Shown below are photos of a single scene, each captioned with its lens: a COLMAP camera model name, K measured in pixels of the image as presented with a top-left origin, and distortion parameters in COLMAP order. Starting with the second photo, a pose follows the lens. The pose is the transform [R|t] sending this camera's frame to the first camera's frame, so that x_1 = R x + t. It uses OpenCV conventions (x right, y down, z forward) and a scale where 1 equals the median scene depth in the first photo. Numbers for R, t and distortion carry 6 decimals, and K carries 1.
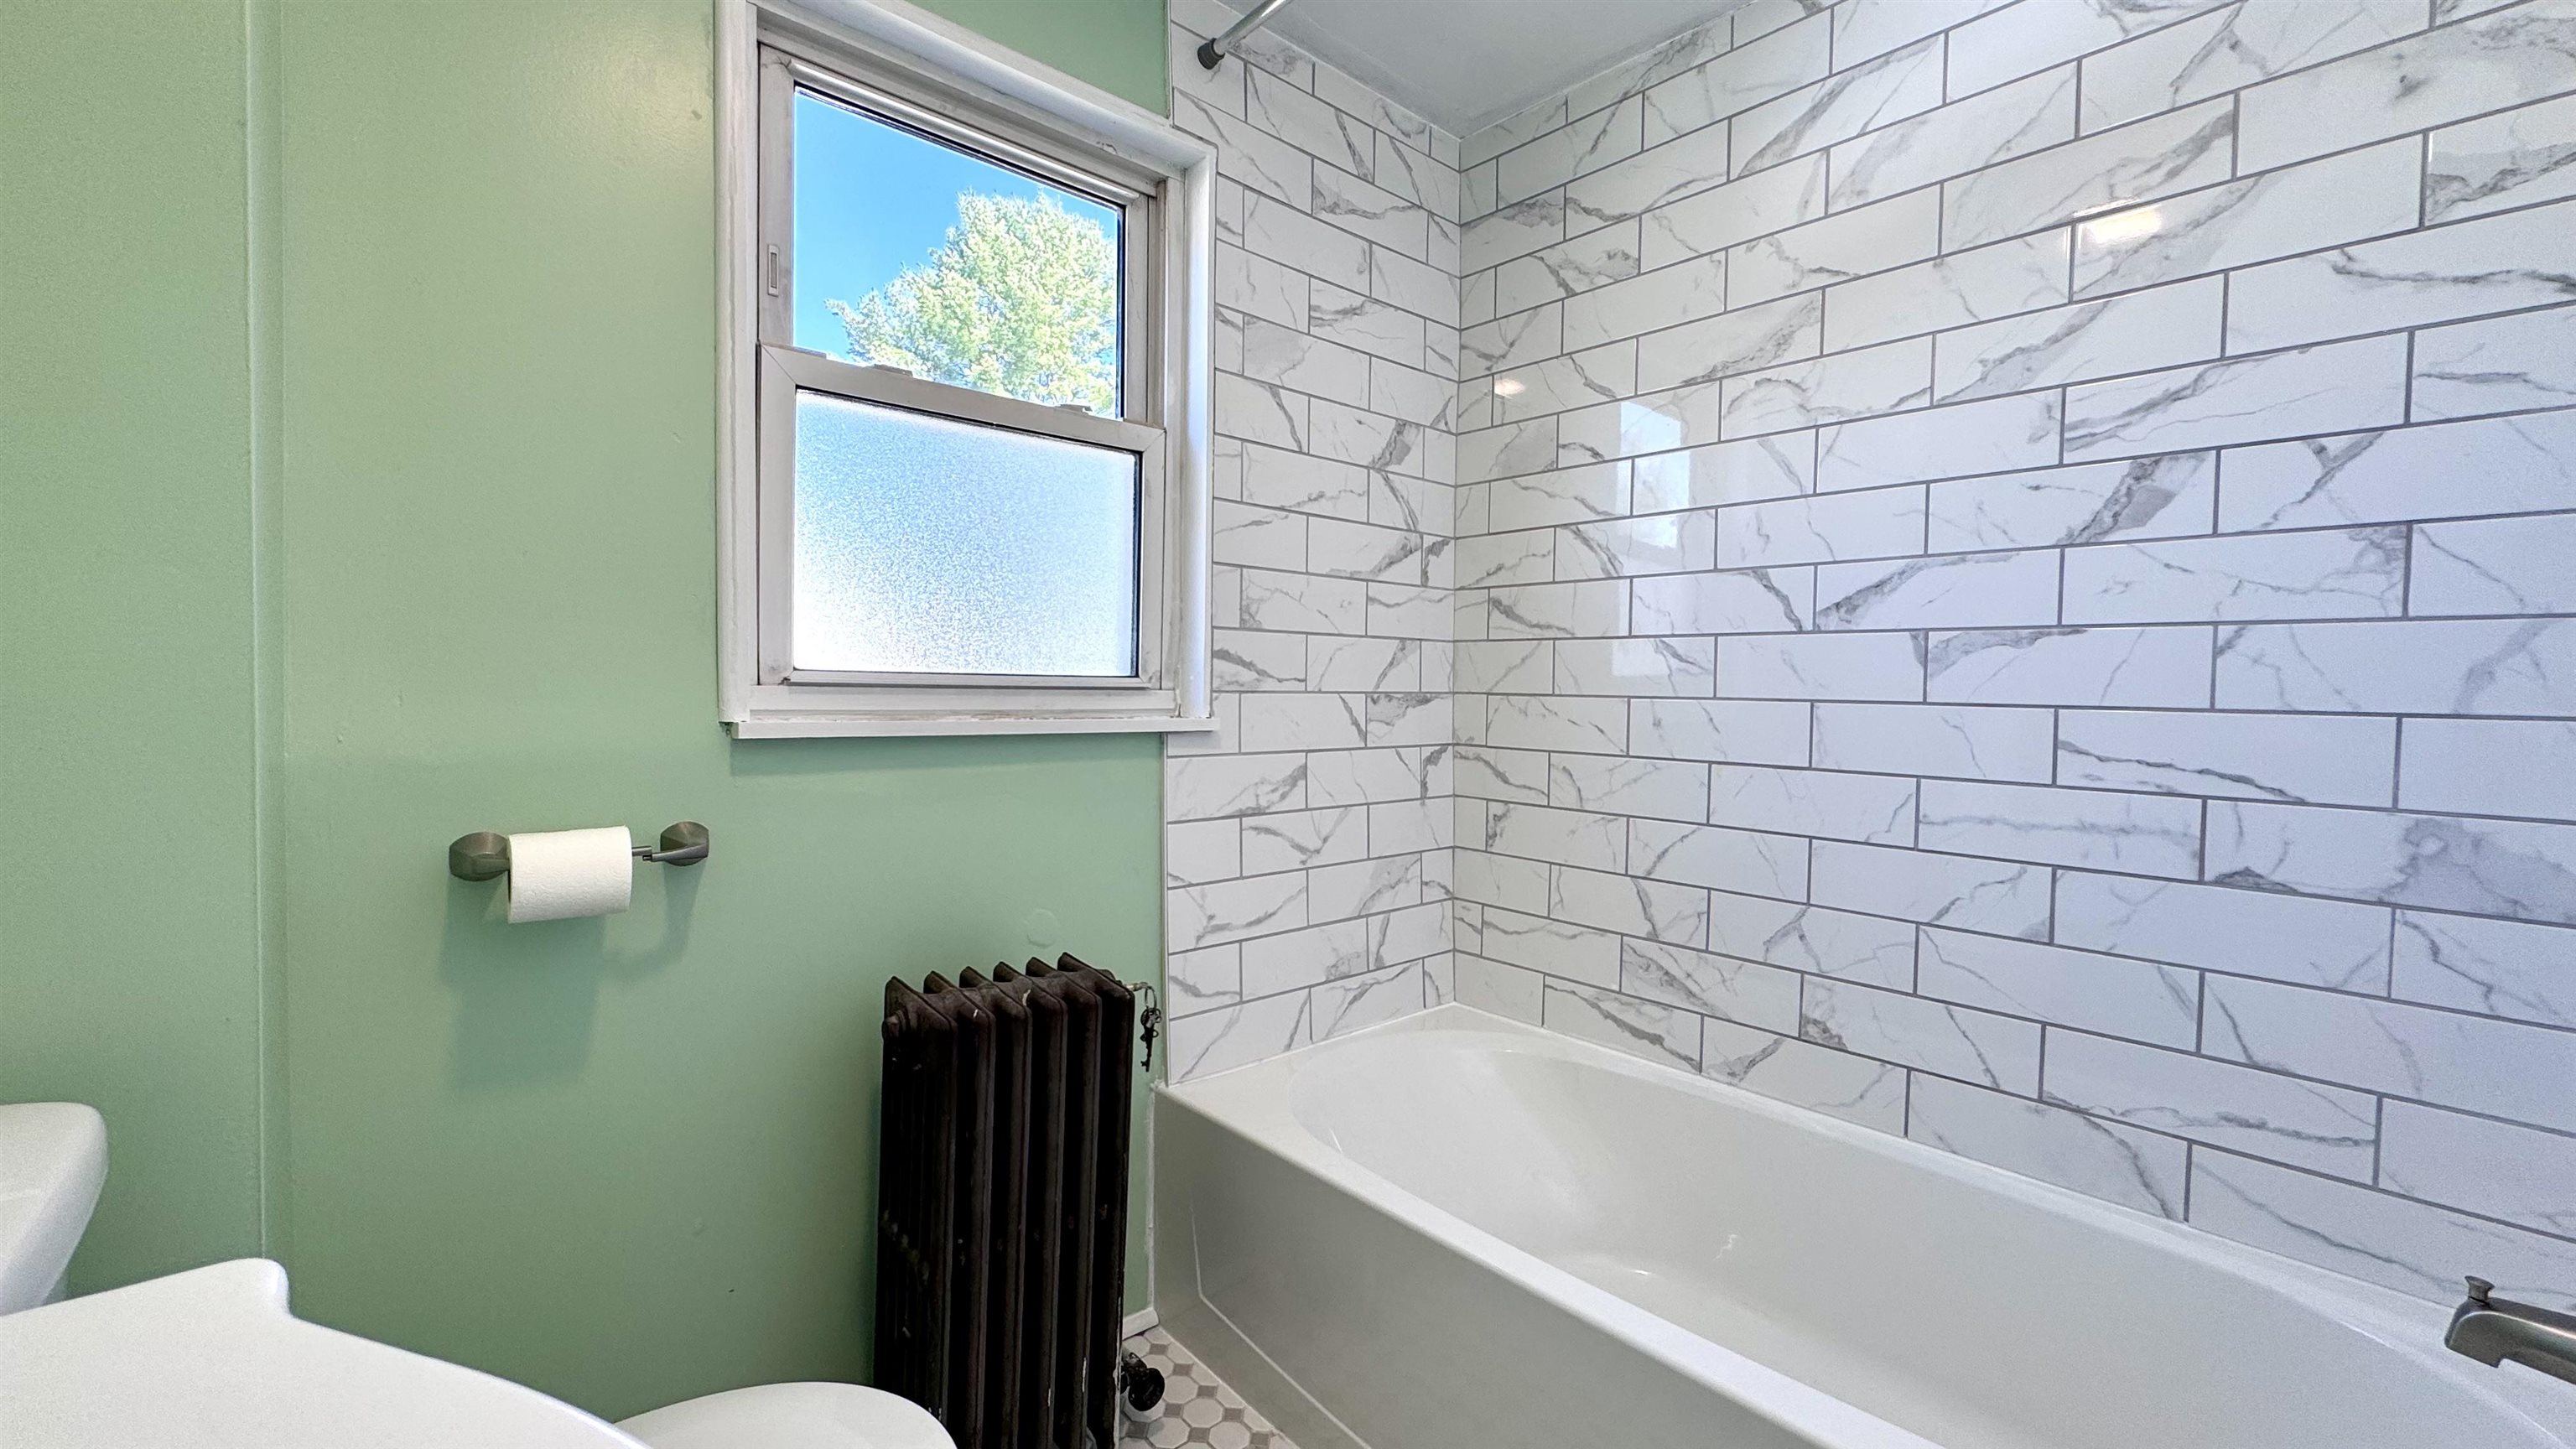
lens RADIAL K [[1030.5, 0, 1286.1], [0, 1030.5, 715.2], [0, 0, 1]] dist [-0.002775, 0.000553]
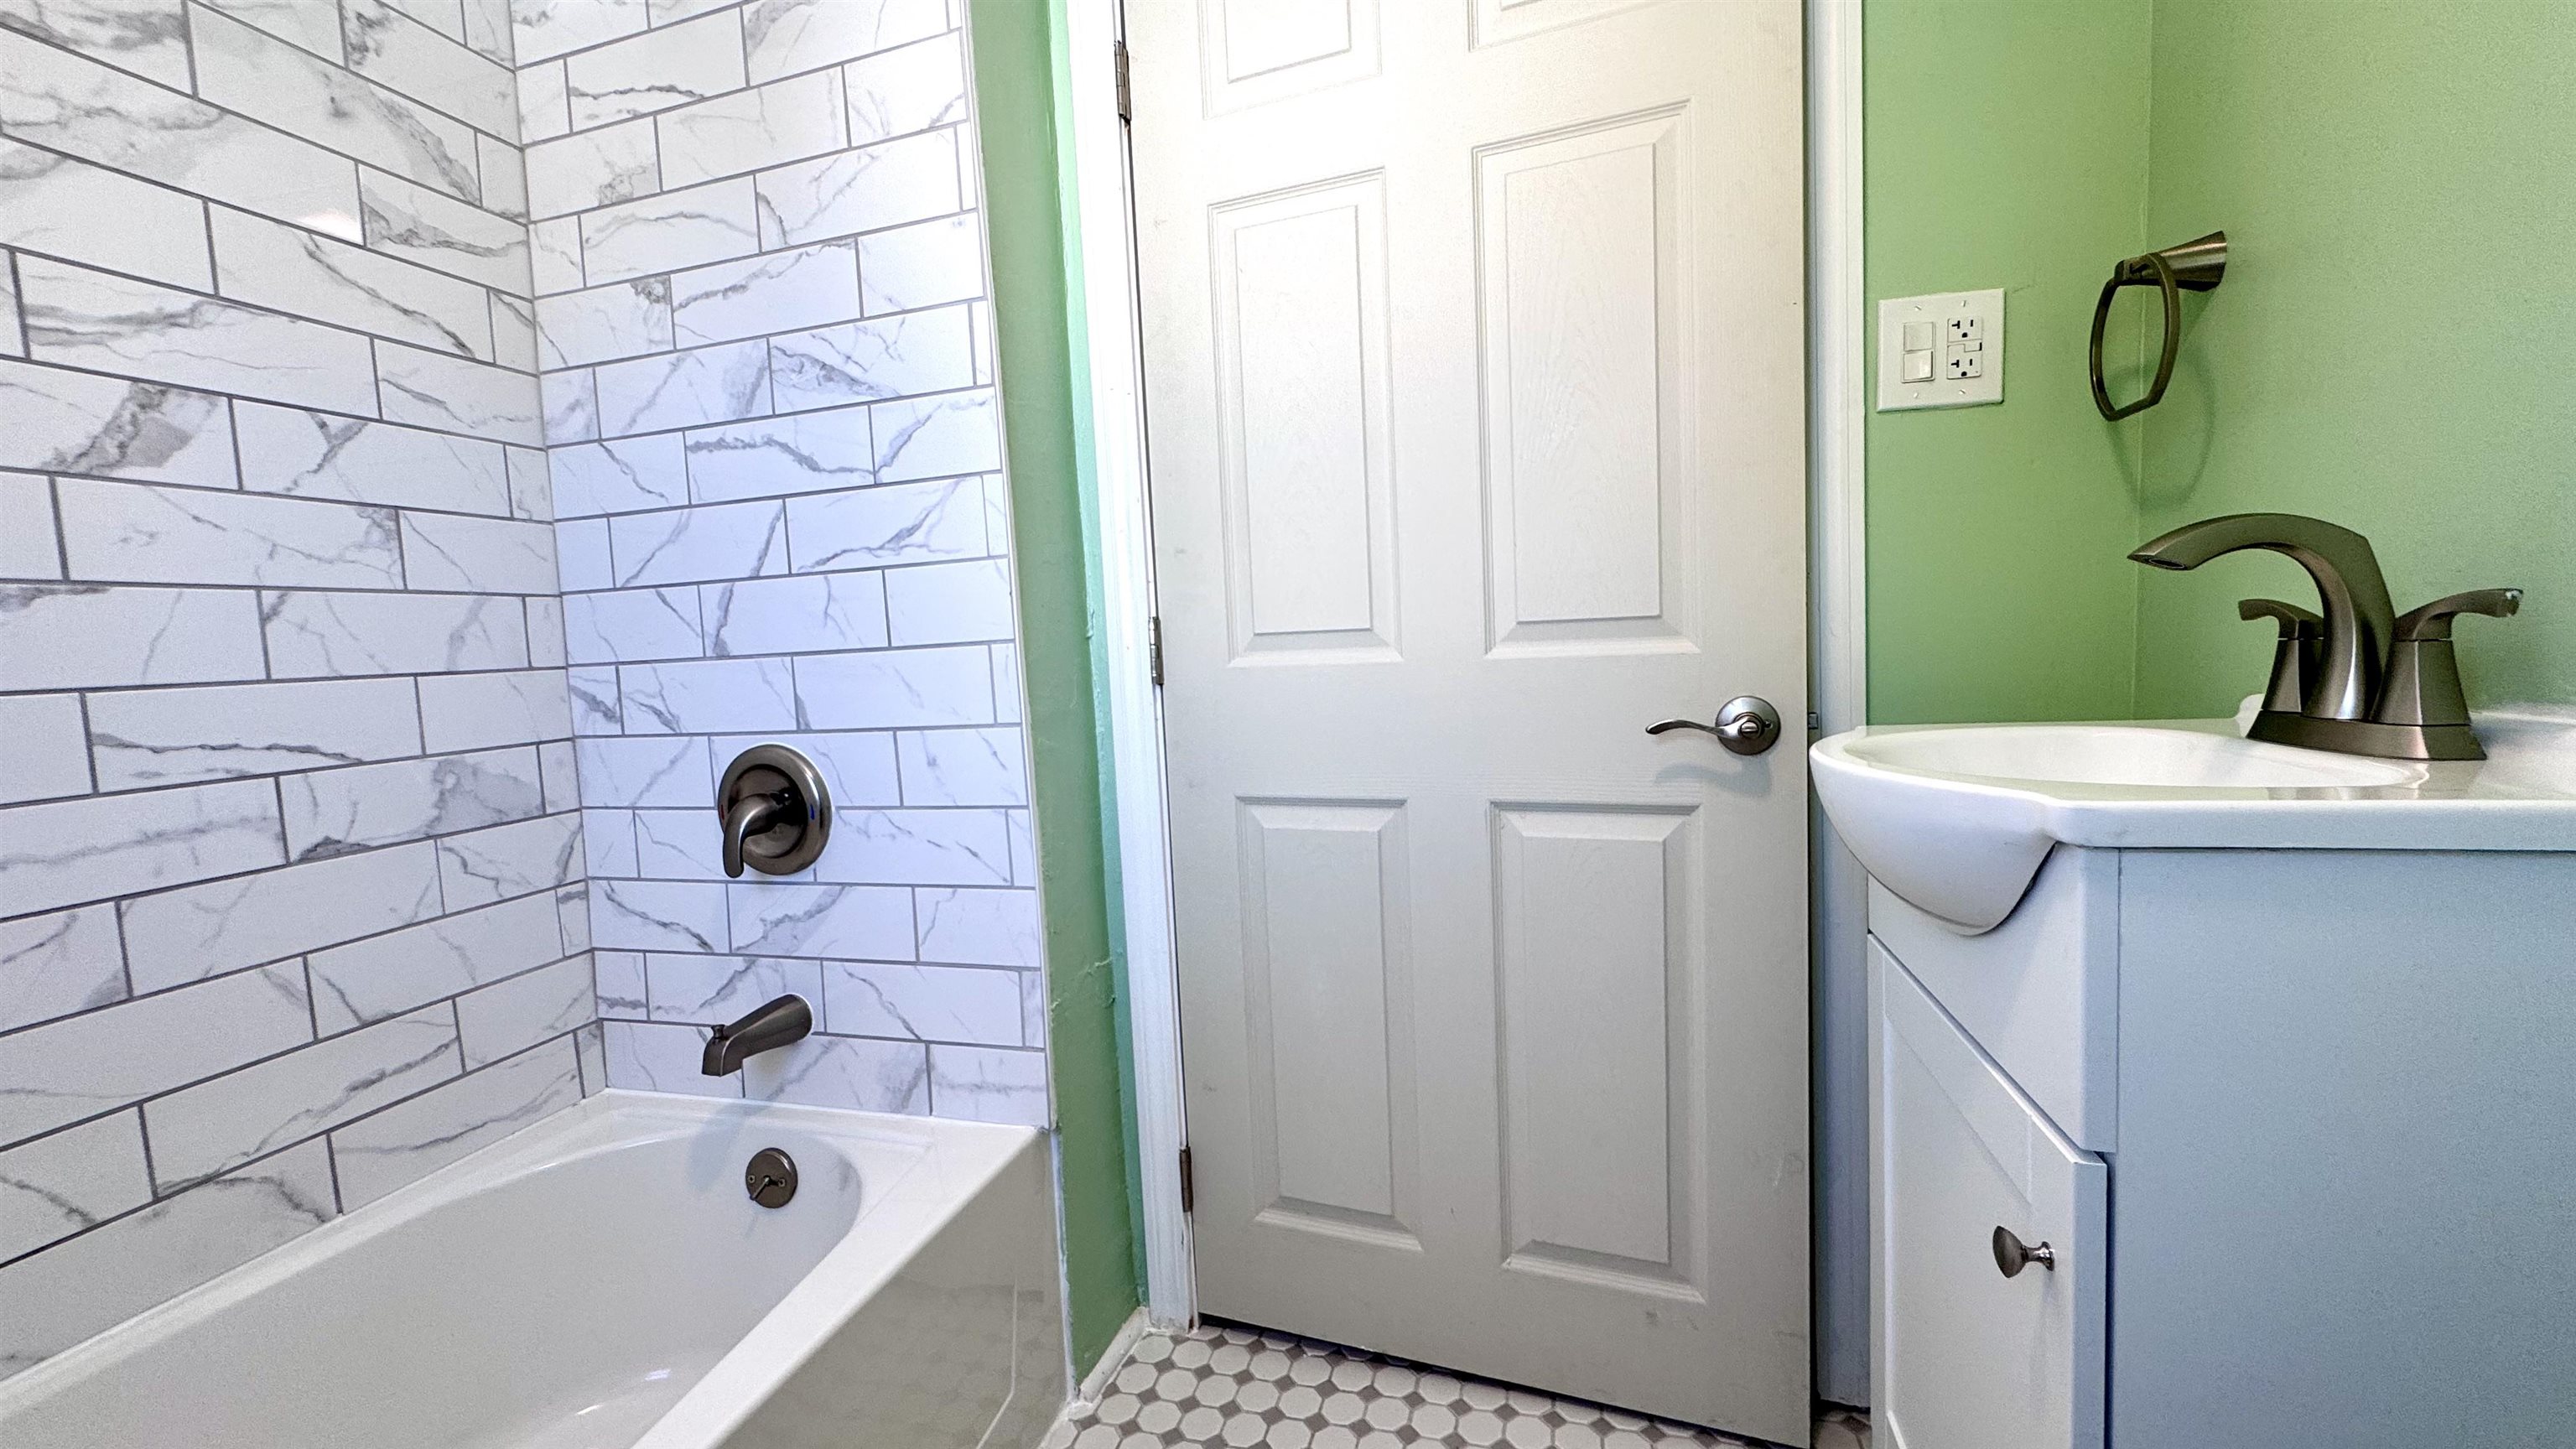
lens RADIAL K [[1030.5, 0, 1286.1], [0, 1030.5, 715.2], [0, 0, 1]] dist [-0.002775, 0.000553]
pose [[-0.548707, -0.054730, 0.834221, -0.389775], [0.066373, 0.991853, 0.108729, -0.014353], [-0.833376, 0.115030, -0.540604, 0.740760]]
